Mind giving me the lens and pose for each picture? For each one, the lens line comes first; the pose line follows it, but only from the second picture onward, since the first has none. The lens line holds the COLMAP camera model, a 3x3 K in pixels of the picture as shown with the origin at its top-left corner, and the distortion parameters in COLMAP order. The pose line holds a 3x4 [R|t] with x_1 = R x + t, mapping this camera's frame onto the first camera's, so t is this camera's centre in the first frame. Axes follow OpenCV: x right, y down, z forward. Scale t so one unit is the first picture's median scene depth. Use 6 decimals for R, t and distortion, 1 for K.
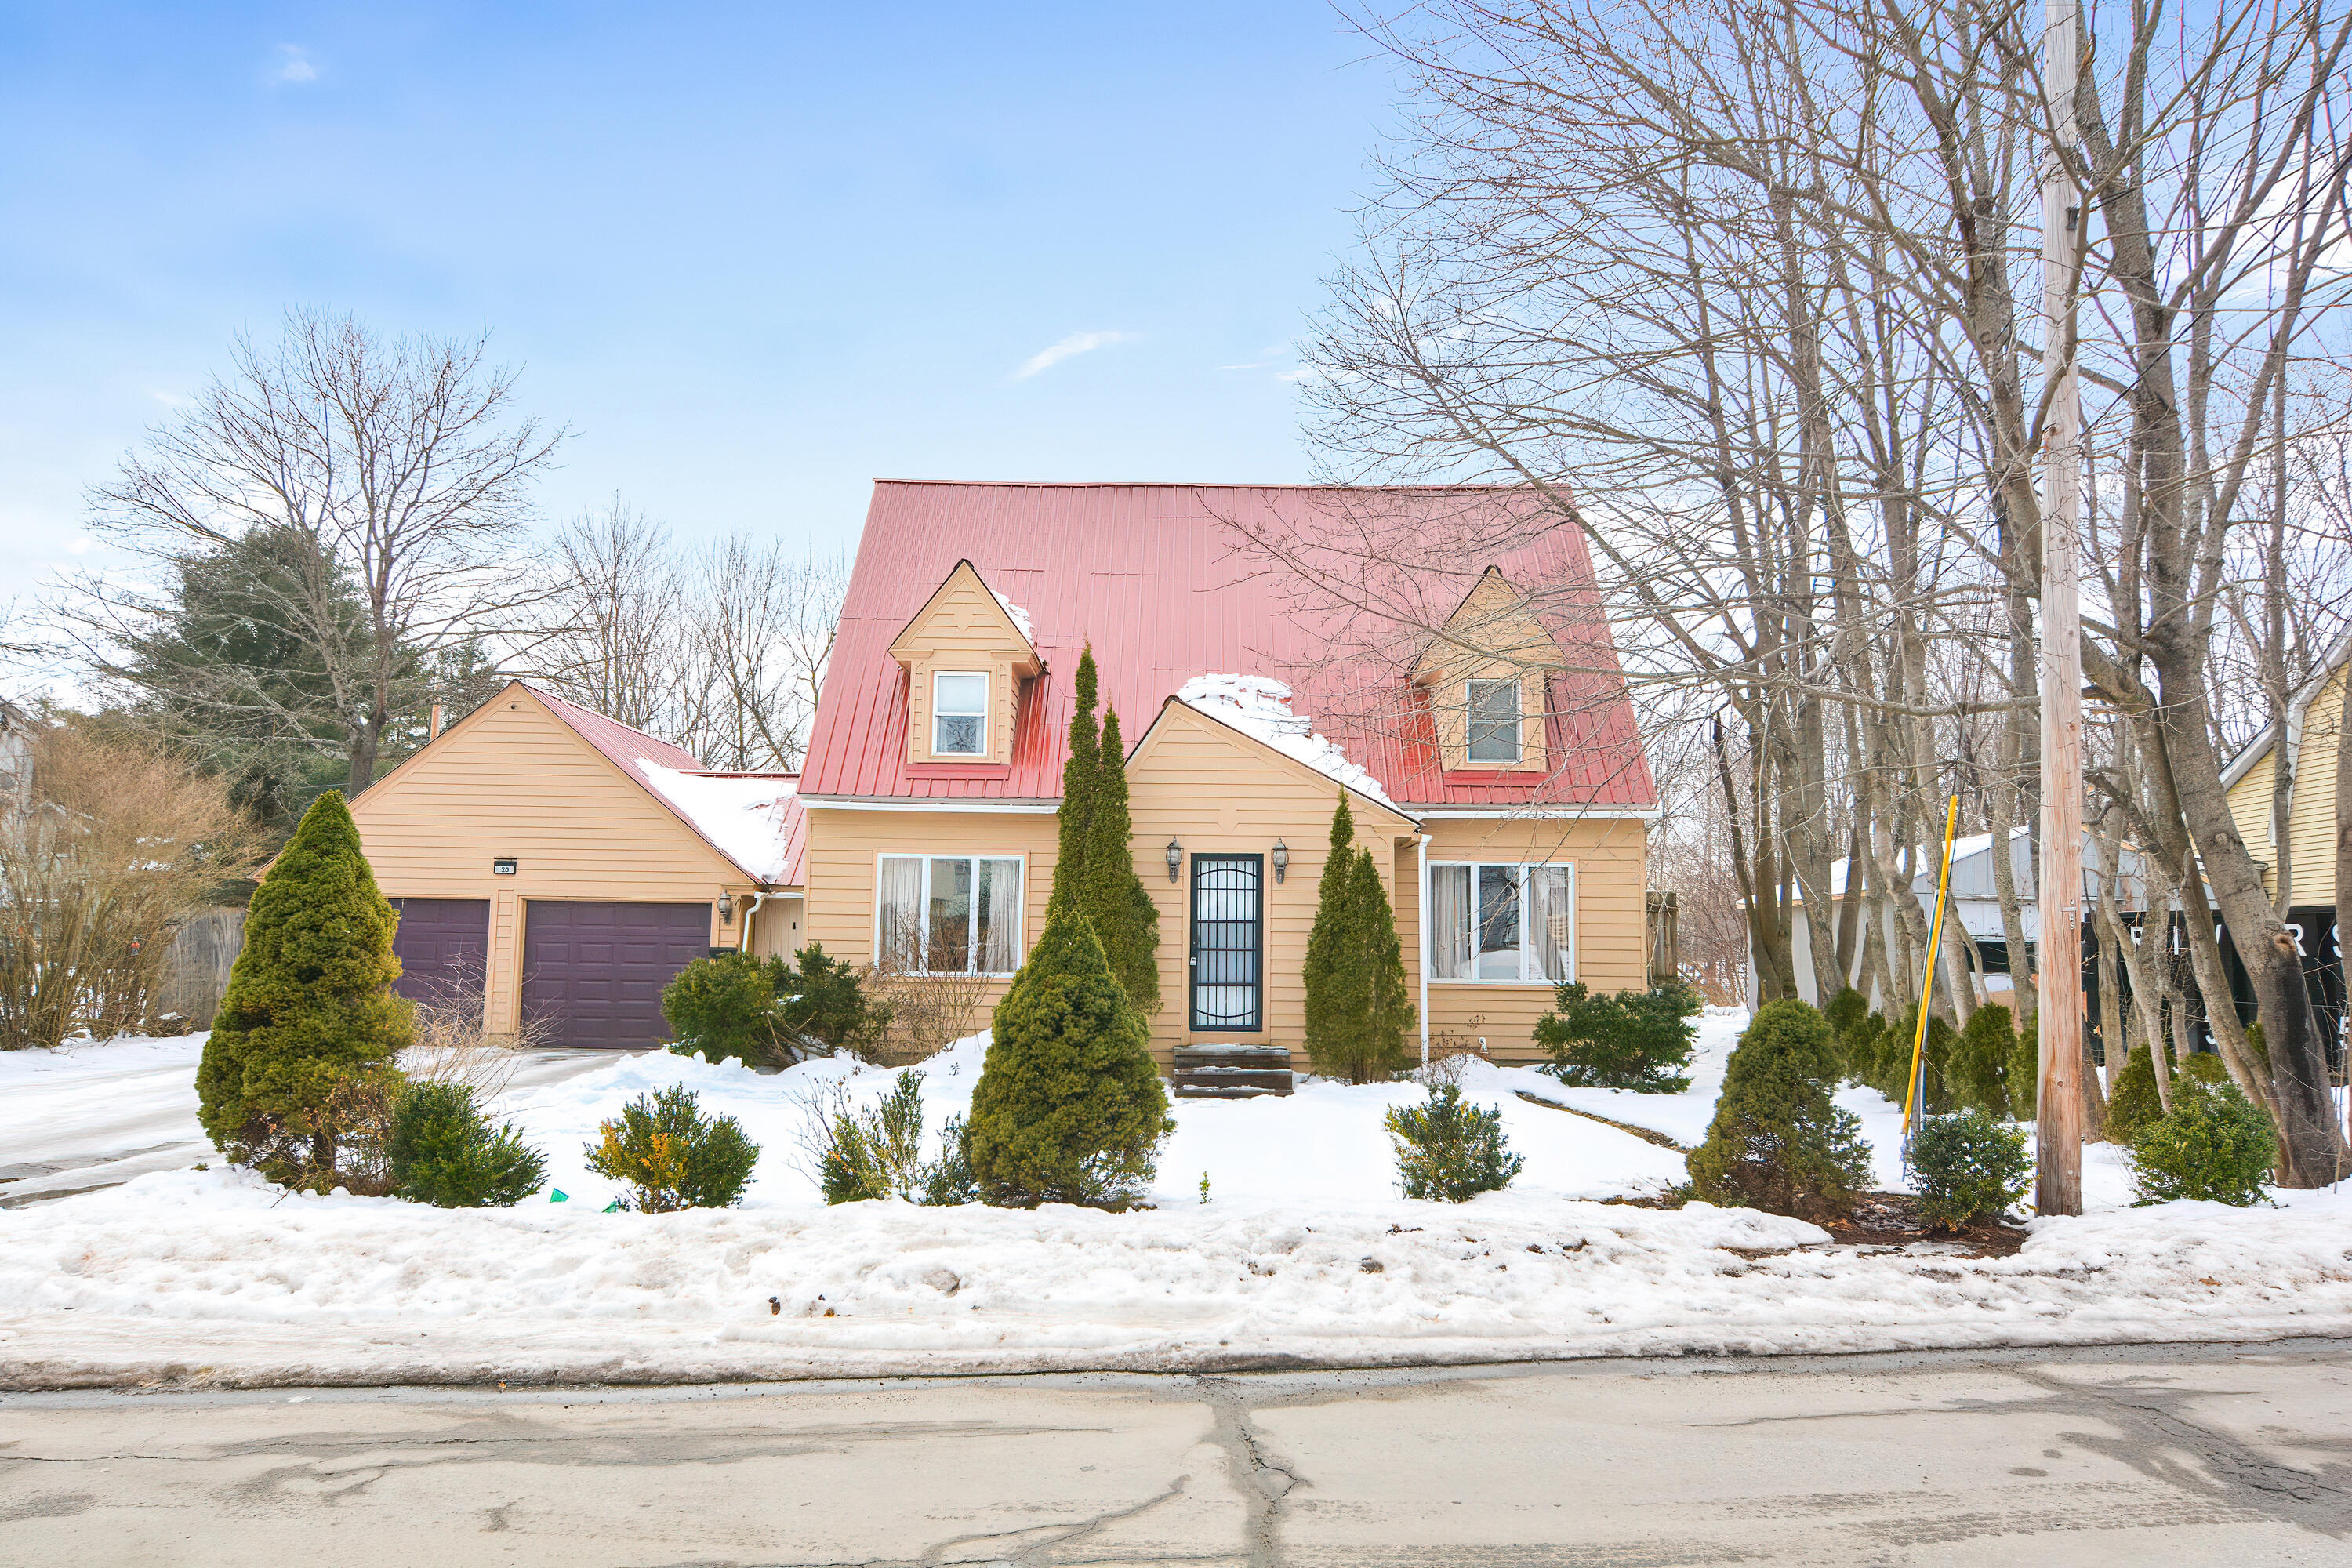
lens RADIAL K [[1645.3, 0, 1180.1], [0, 1645.3, 748.5], [0, 0, 1]] dist [-0.005203, -0.003416]
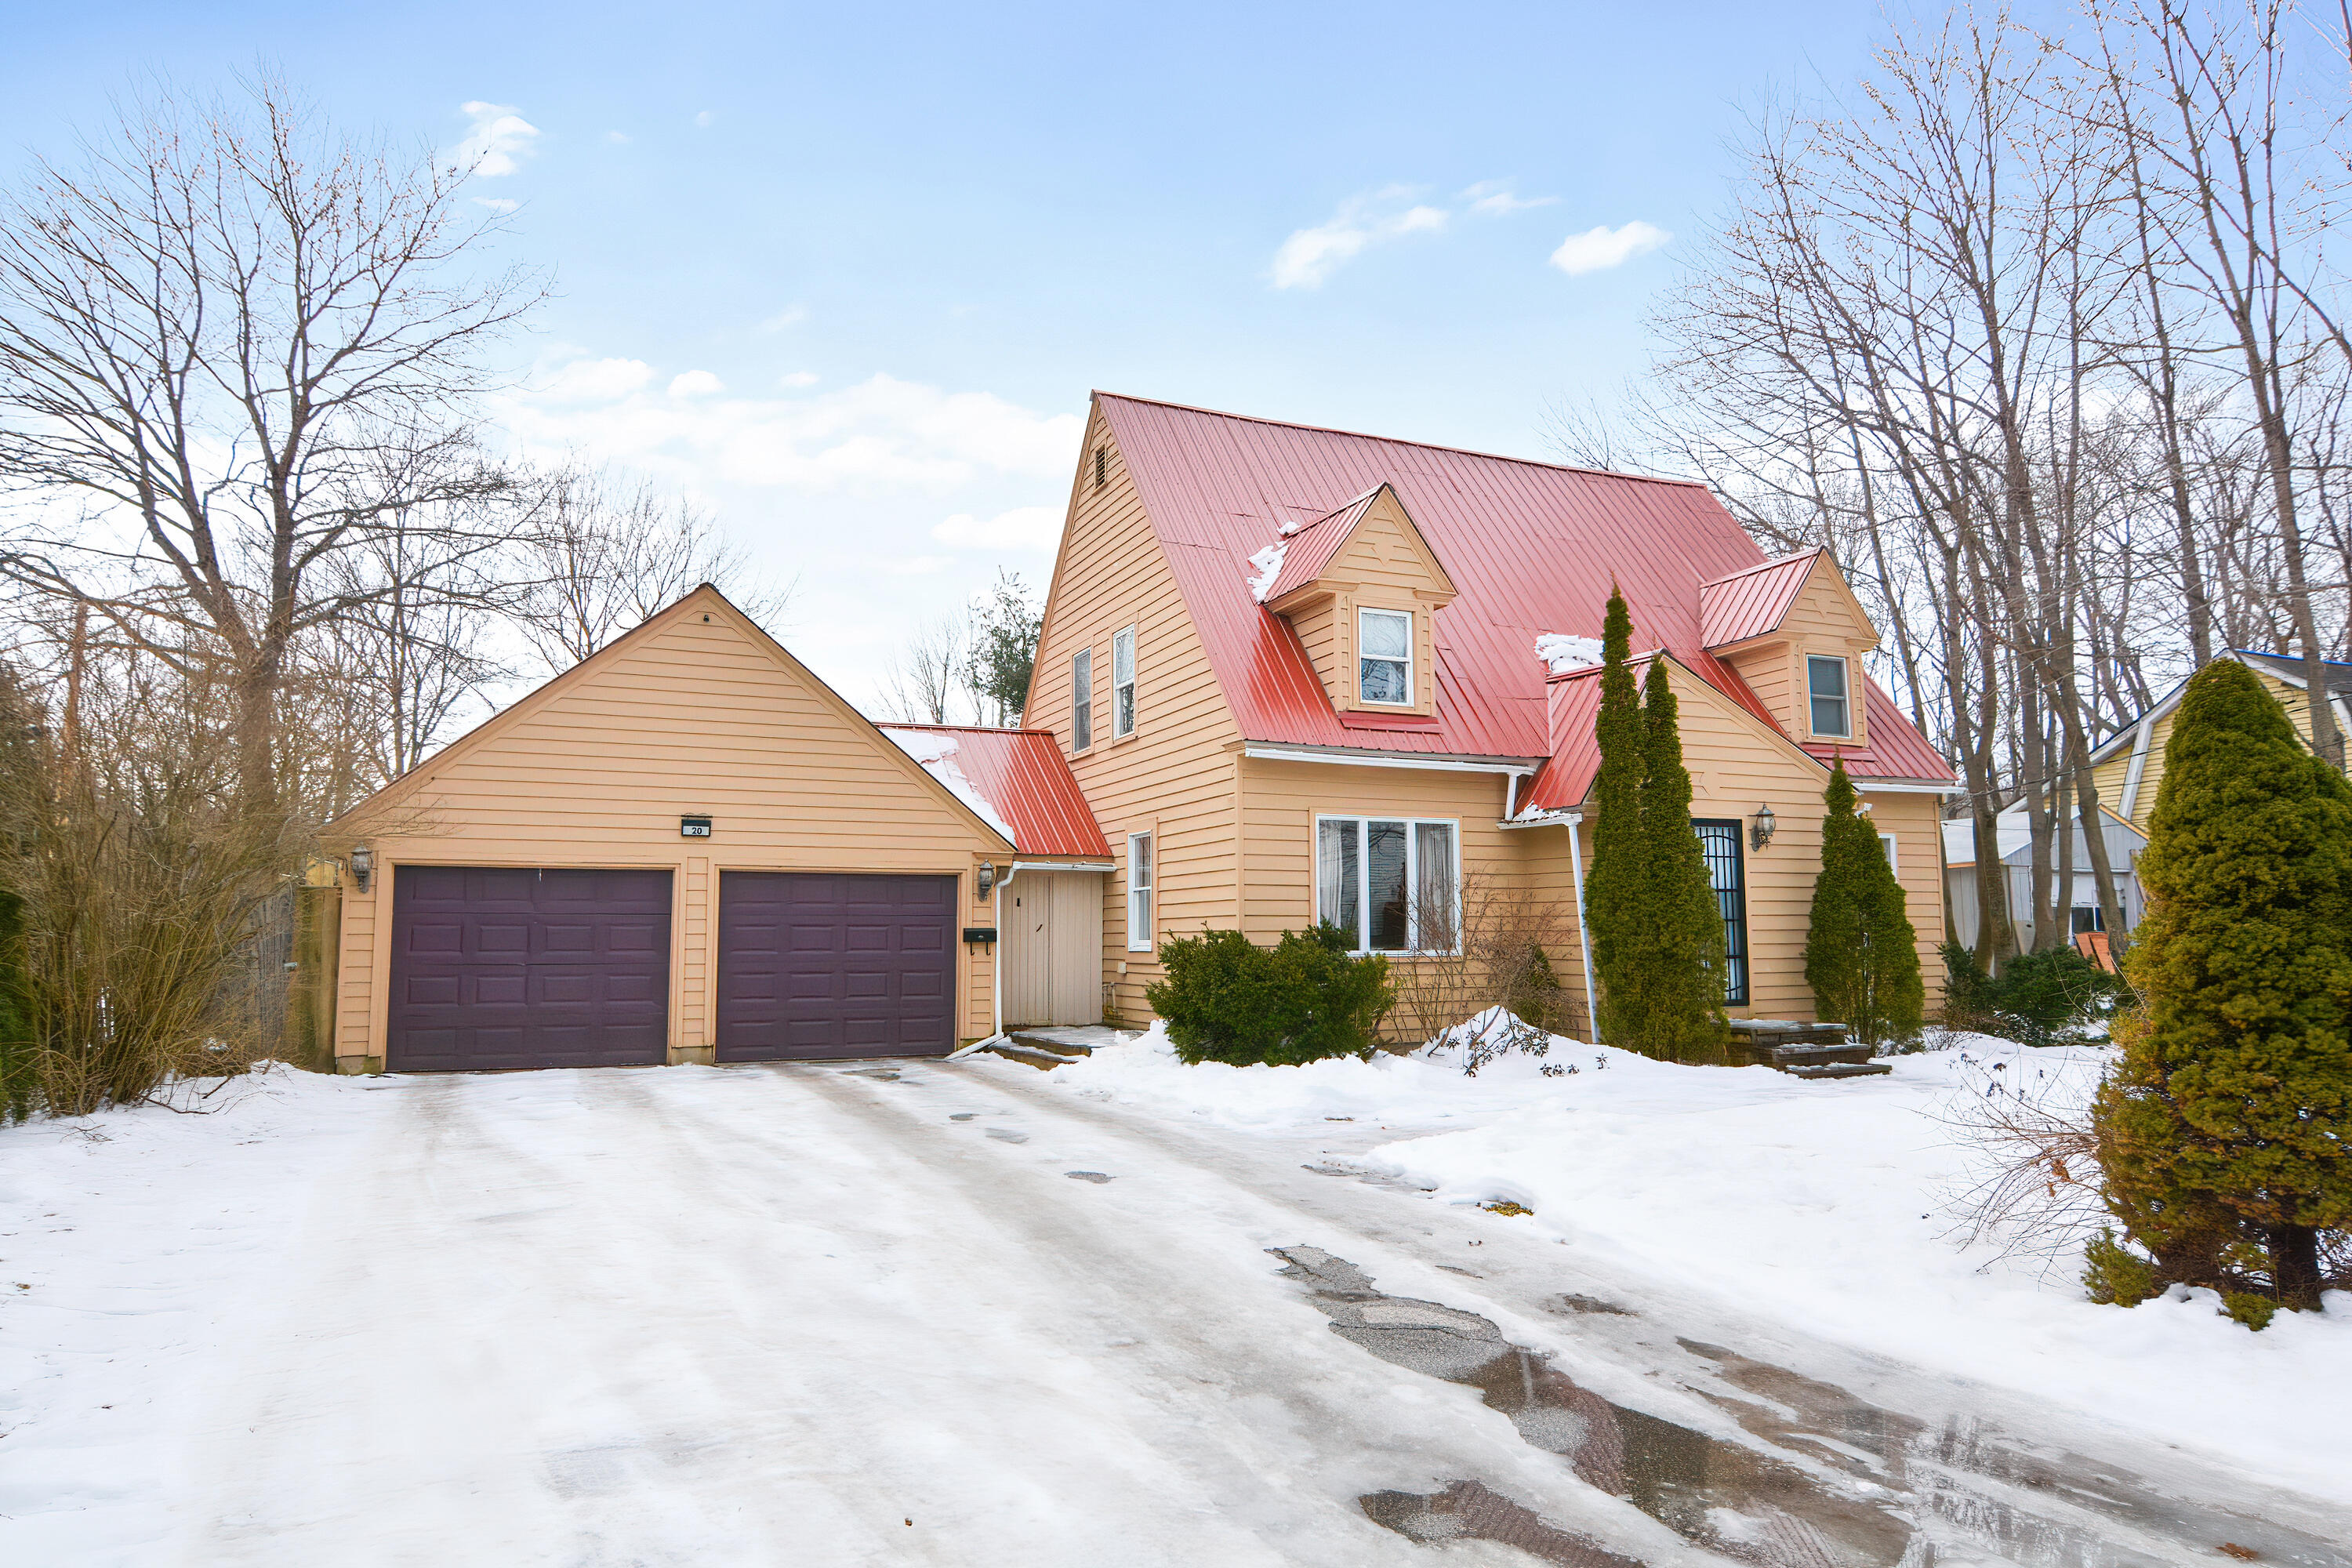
lens RADIAL K [[1418.0, 0, 1191.6], [0, 1418.0, 786.2], [0, 0, 1]] dist [-0.007664, 0.001190]
pose [[0.912713, 0.026313, 0.407752, -0.581332], [-0.034821, 0.999303, 0.013456, 0.044804], [-0.407114, -0.026480, 0.912993, 0.379294]]
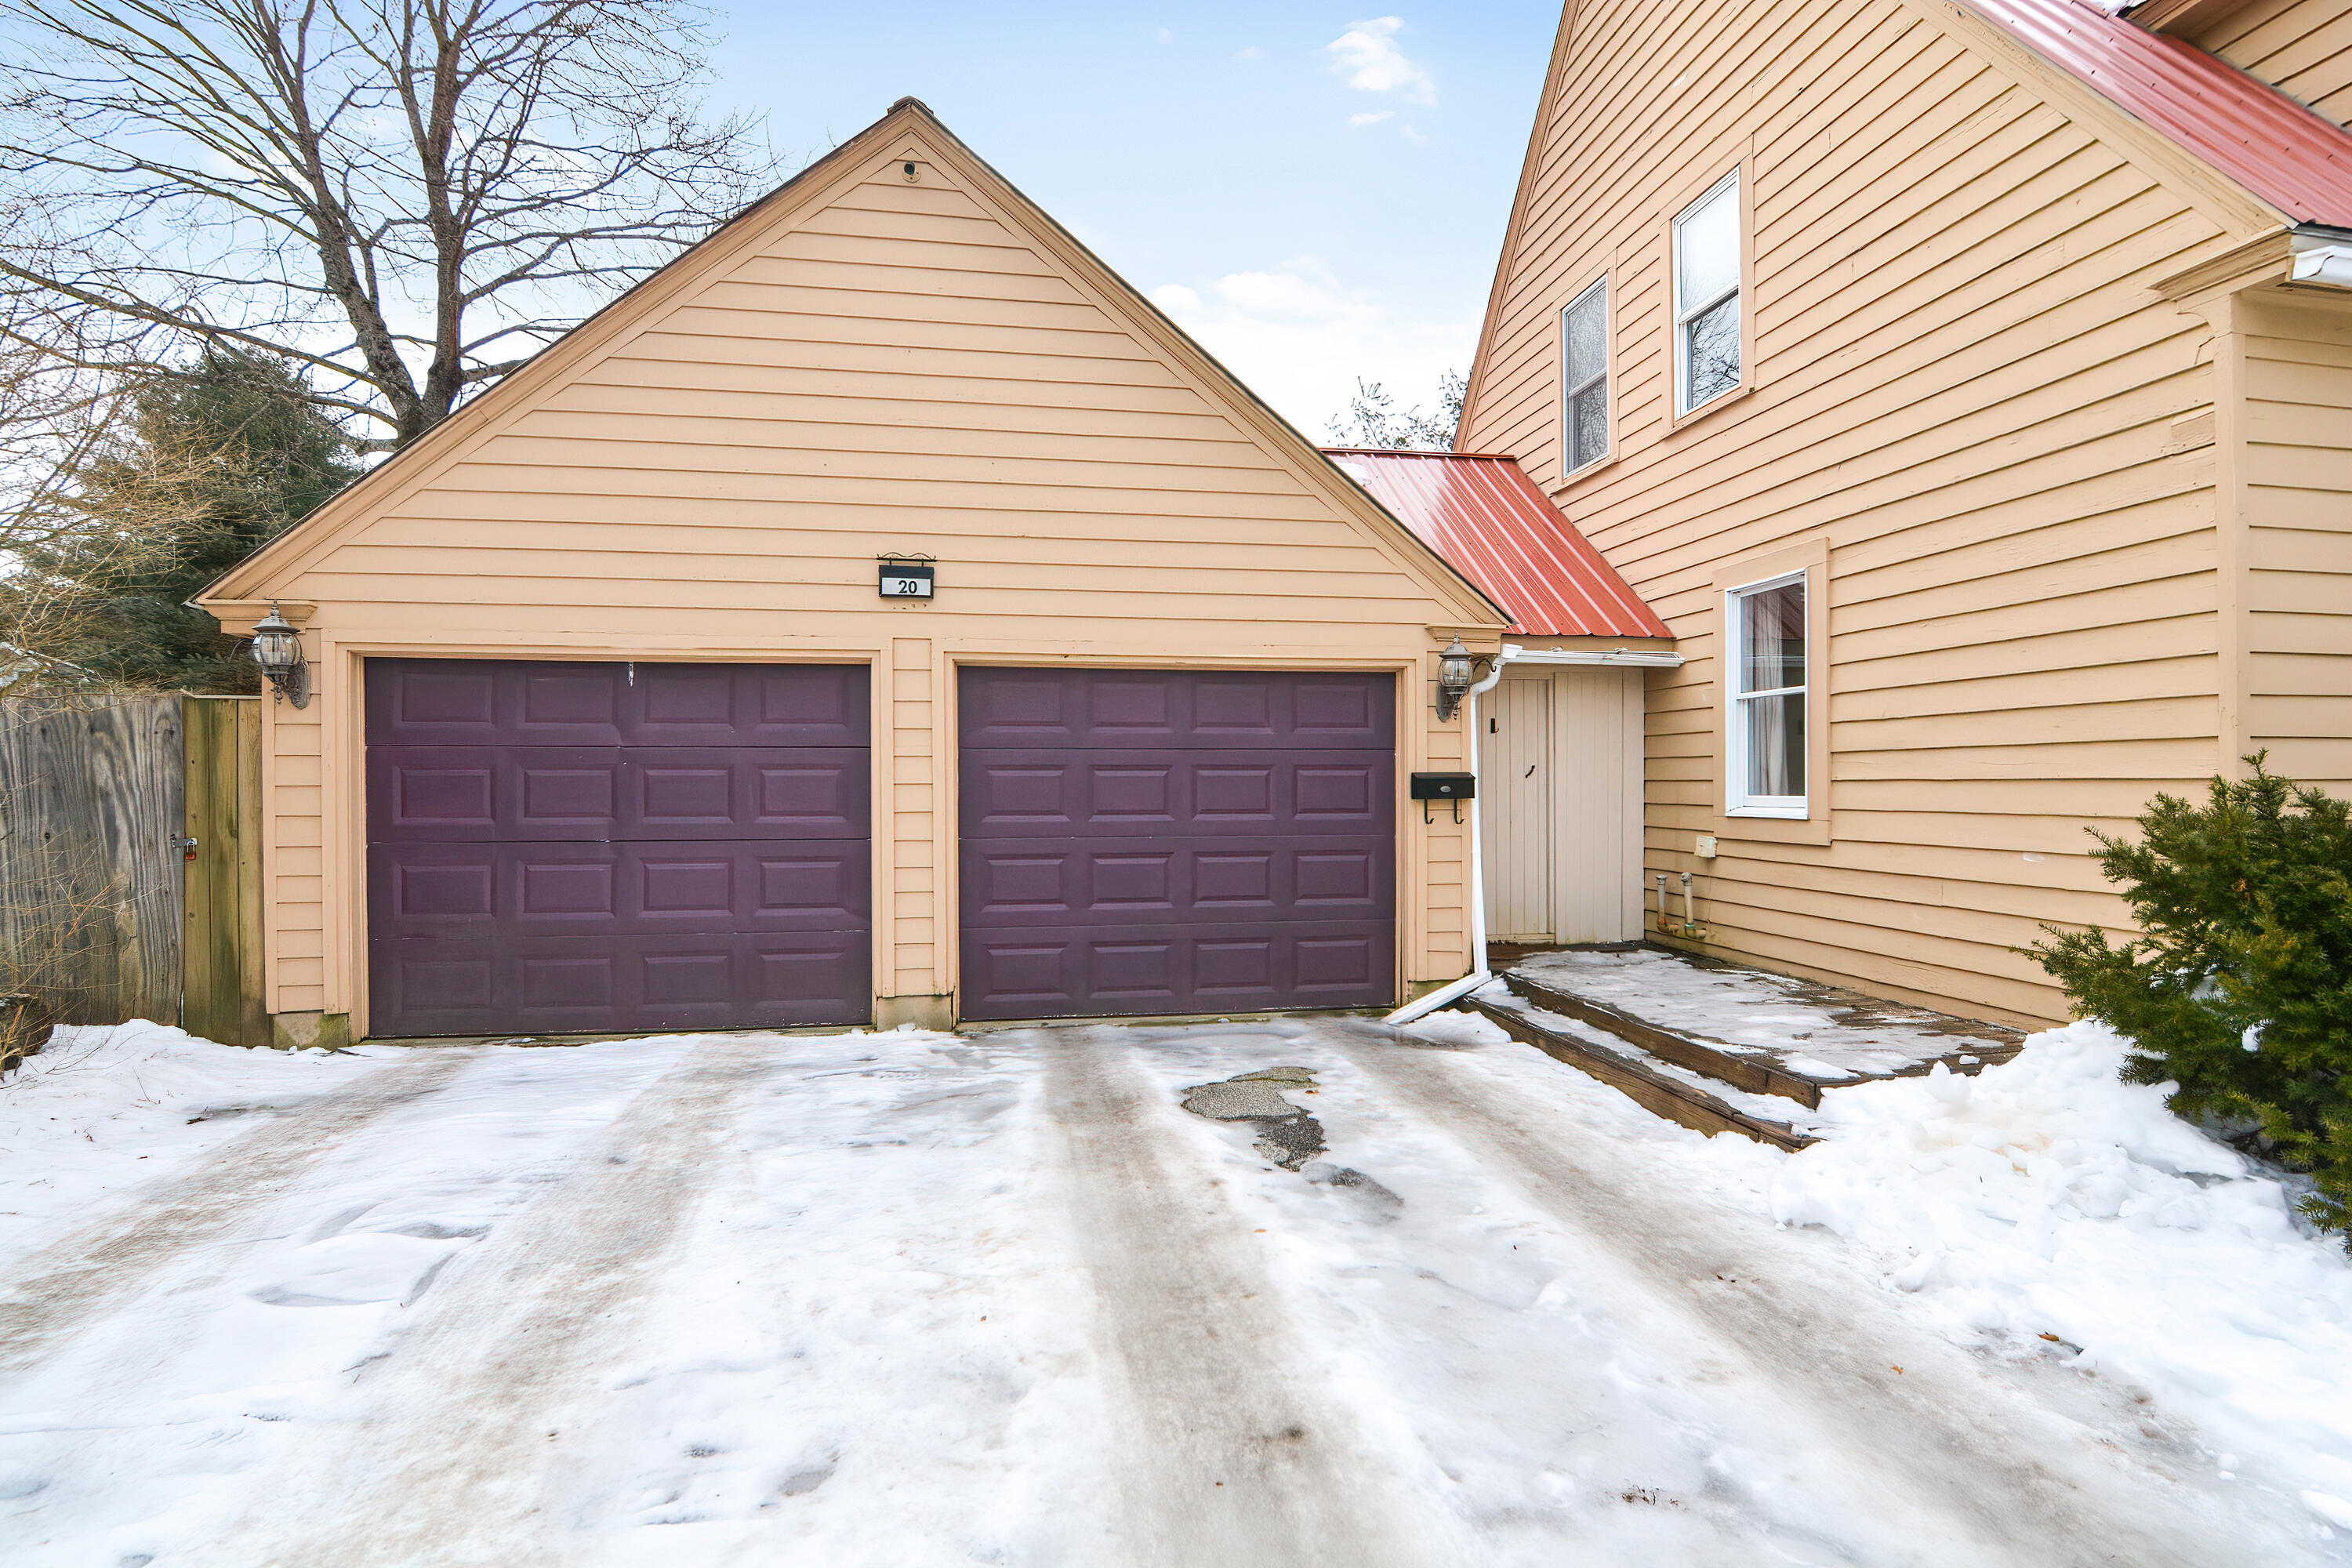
lens RADIAL K [[1155.5, 0, 1193.4], [0, 1155.5, 782.6], [0, 0, 1]] dist [-0.005112, -0.011507]
pose [[0.985551, -0.017527, 0.168468, -0.483291], [-0.004636, 0.991467, 0.130274, 0.103875], [-0.169314, -0.129173, 0.977061, 0.878502]]
